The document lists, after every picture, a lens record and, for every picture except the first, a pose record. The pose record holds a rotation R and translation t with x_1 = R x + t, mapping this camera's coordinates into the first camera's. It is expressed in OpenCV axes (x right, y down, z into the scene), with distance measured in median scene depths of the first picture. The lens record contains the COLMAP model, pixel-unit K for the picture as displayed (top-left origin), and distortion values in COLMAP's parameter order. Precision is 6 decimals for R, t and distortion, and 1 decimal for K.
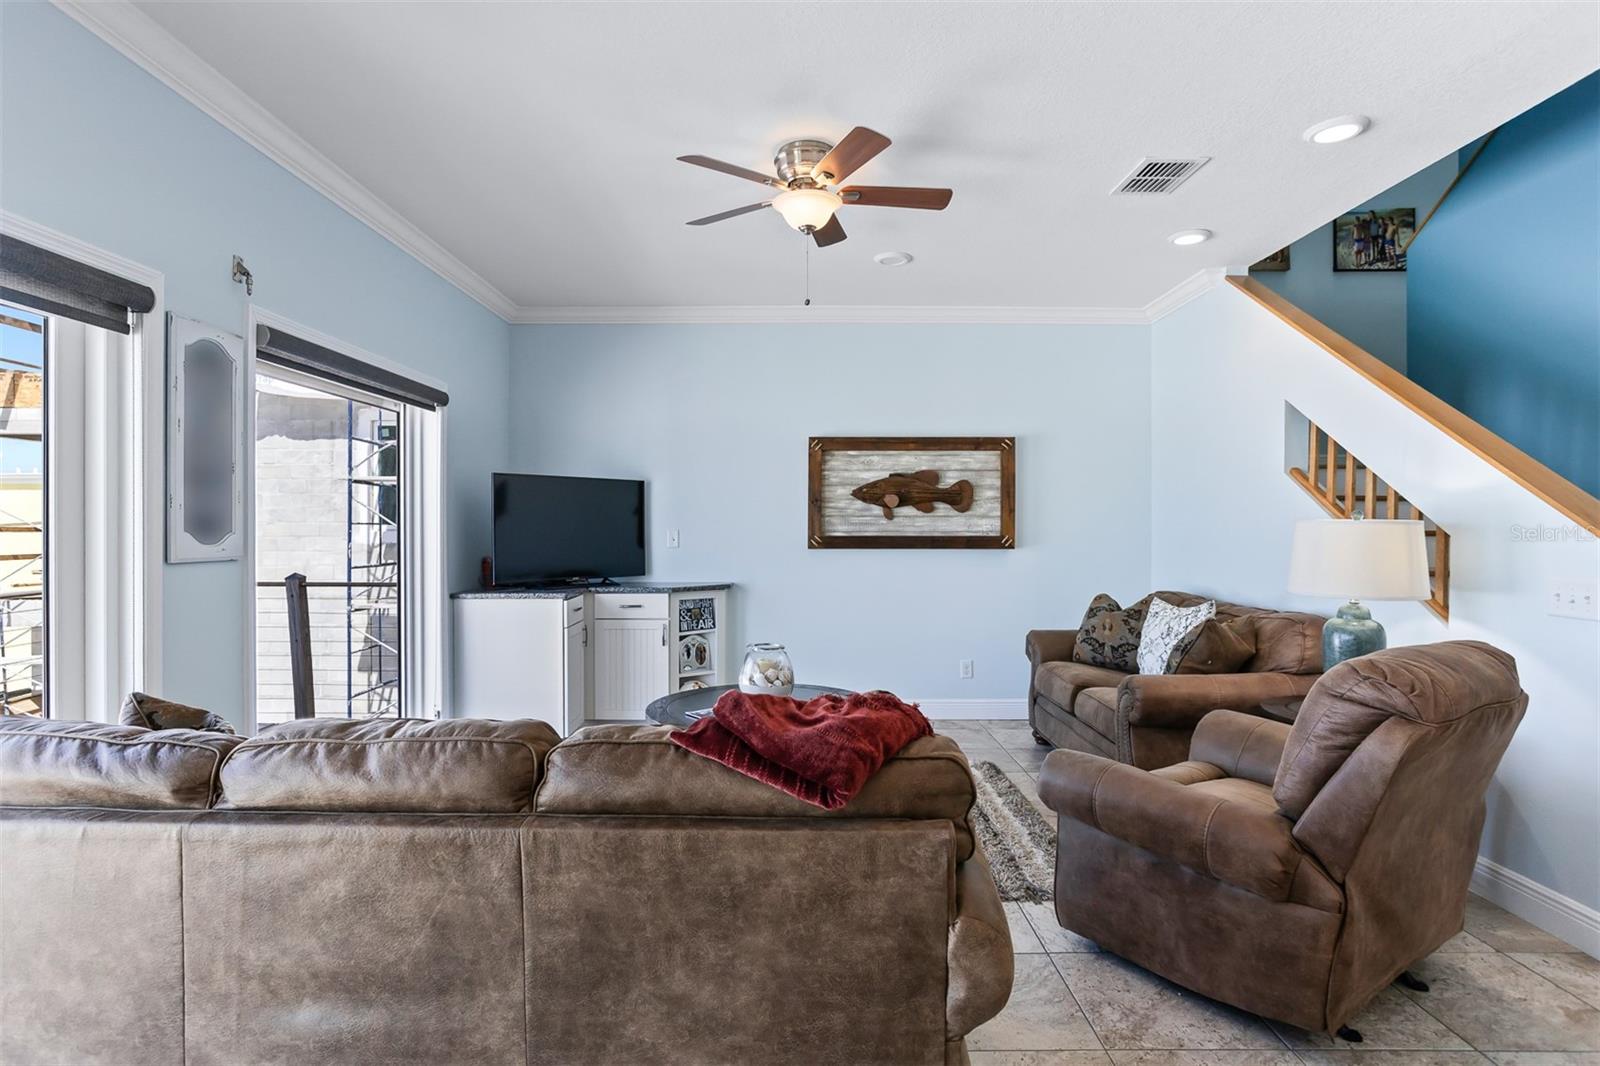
lens RADIAL K [[814.8, 0, 802.5], [0, 814.8, 539.8], [0, 0, 1]] dist [-0.023355, 0.010185]
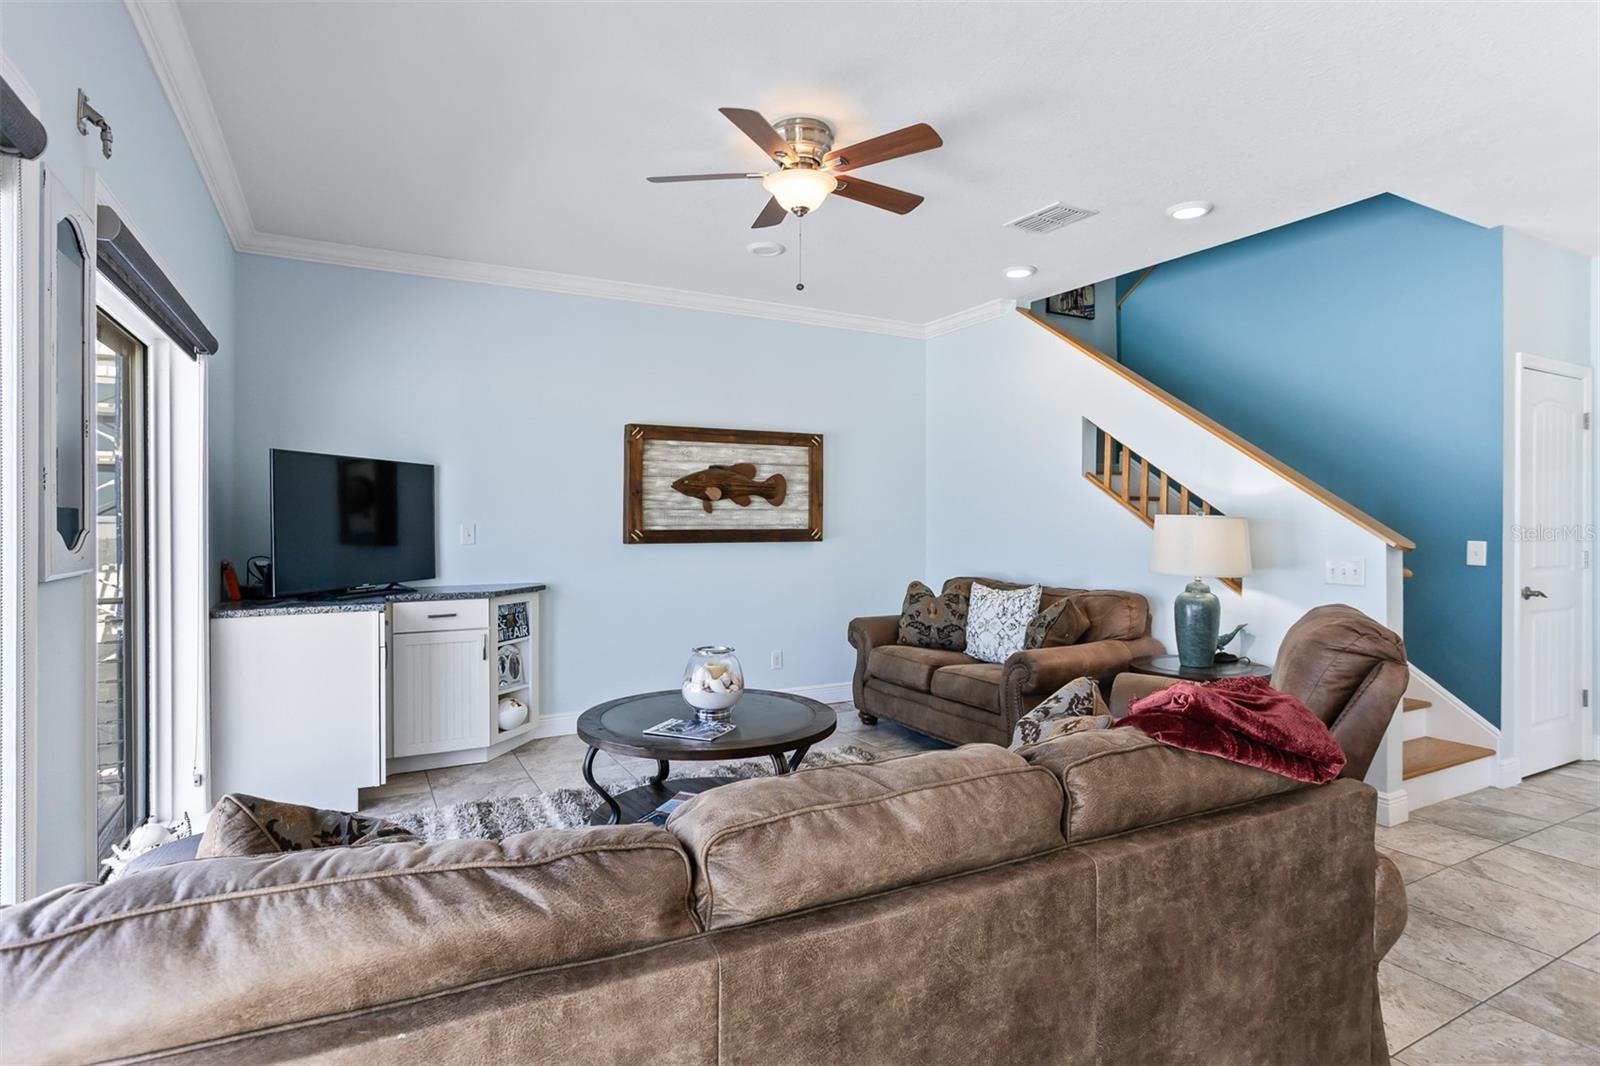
lens RADIAL K [[814.8, 0, 798.5], [0, 814.8, 527.8], [0, 0, 1]] dist [-0.023355, 0.010185]
pose [[0.879728, -0.003762, 0.475463, -0.276734], [0.006508, 0.999970, -0.004128, -0.002256], [-0.475433, 0.006726, 0.879726, 0.096875]]
